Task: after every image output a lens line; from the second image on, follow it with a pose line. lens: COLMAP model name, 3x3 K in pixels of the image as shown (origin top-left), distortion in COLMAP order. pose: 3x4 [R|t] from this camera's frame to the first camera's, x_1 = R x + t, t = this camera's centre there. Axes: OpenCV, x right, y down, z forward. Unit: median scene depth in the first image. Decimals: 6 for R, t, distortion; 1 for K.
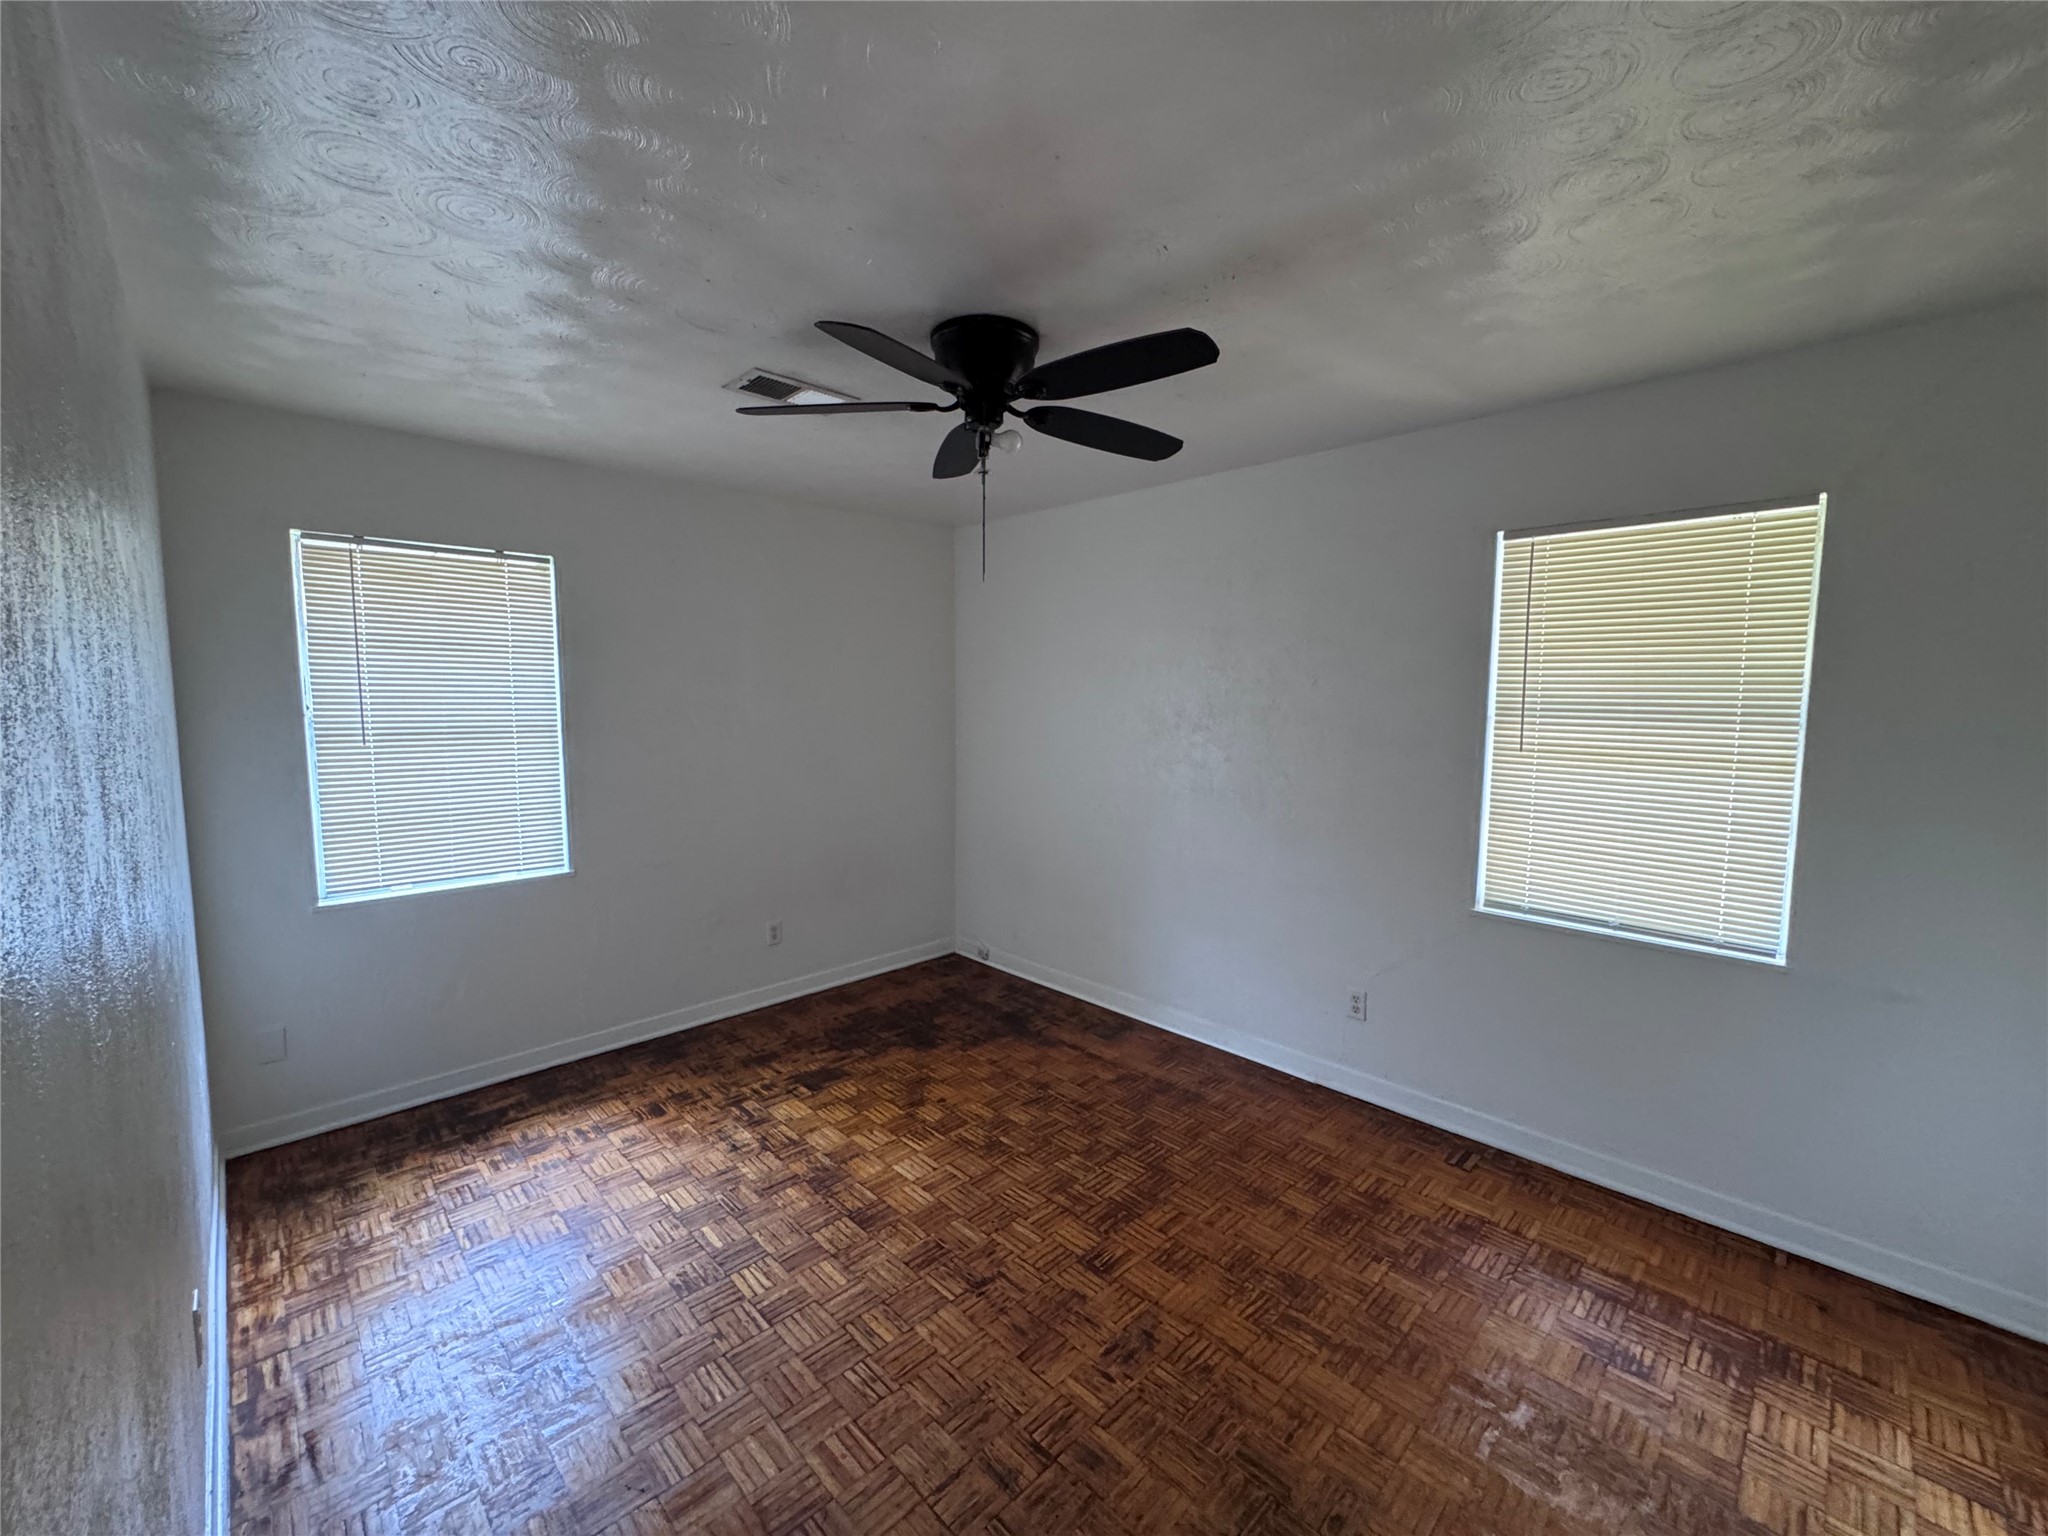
lens RADIAL K [[817.8, 0, 1023.9], [0, 817.8, 764.7], [0, 0, 1]] dist [-0.001523, 0.000079]
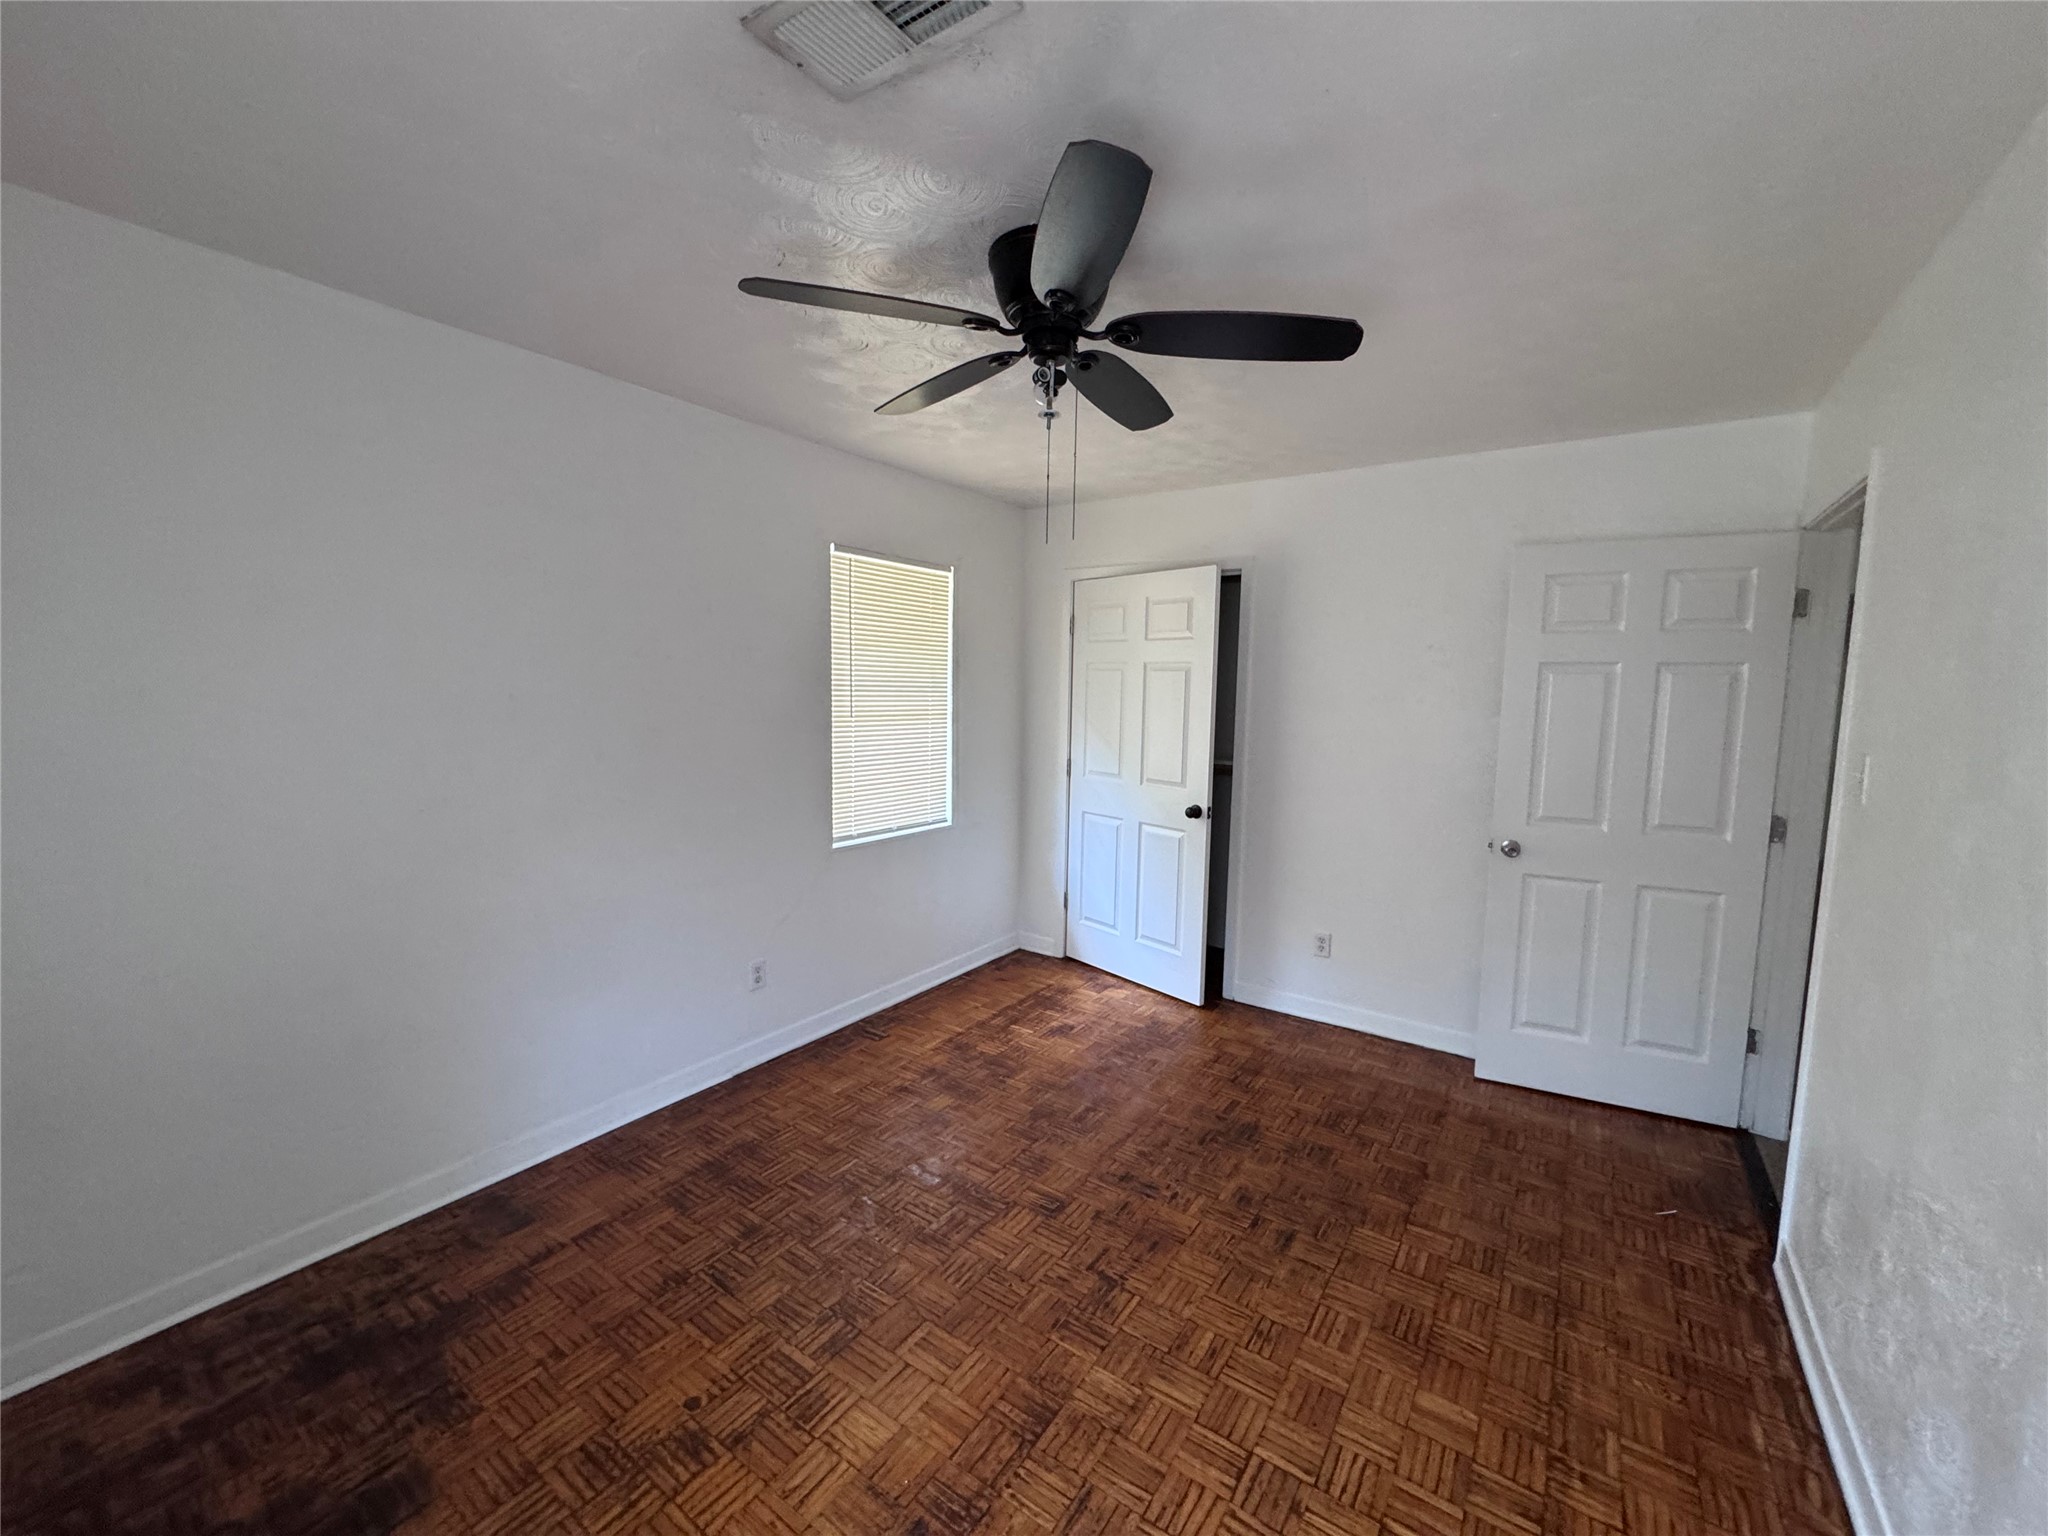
lens RADIAL K [[817.8, 0, 1023.9], [0, 817.8, 764.7], [0, 0, 1]] dist [-0.001523, 0.000079]
pose [[-0.185393, -0.105898, 0.976942, -0.917310], [0.068199, 0.990393, 0.120298, -0.100341], [-0.980295, 0.088929, -0.176390, 1.208148]]
